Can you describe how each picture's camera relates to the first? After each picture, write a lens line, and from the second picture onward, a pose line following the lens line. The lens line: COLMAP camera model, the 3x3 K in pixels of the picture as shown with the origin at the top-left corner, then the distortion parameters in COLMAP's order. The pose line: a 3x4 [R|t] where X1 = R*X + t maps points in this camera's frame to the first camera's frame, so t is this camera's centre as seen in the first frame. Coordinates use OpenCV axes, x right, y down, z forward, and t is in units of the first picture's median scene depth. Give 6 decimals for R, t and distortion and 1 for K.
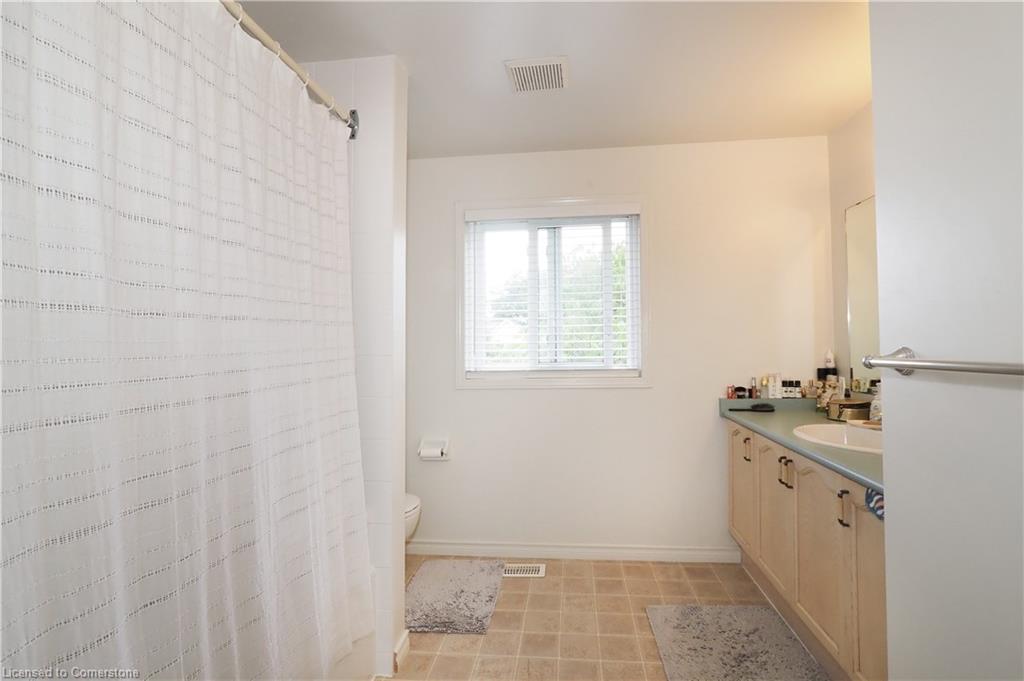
lens RADIAL K [[471.1, 0, 514.6], [0, 471.1, 338.9], [0, 0, 1]] dist [-0.003444, -0.000374]
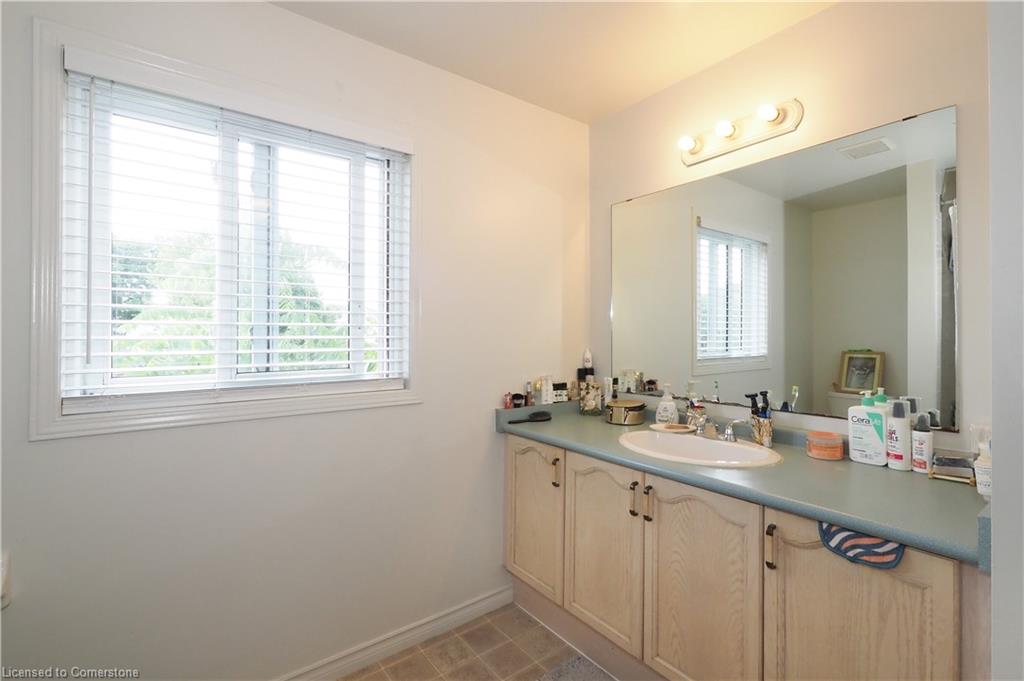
lens RADIAL K [[471.1, 0, 511.4], [0, 471.1, 342.8], [0, 0, 1]] dist [-0.003444, -0.000374]
pose [[0.732295, 0.003483, 0.680979, -0.101295], [-0.014080, 0.999851, 0.010026, 0.002944], [-0.680842, -0.016930, 0.732234, 0.396227]]
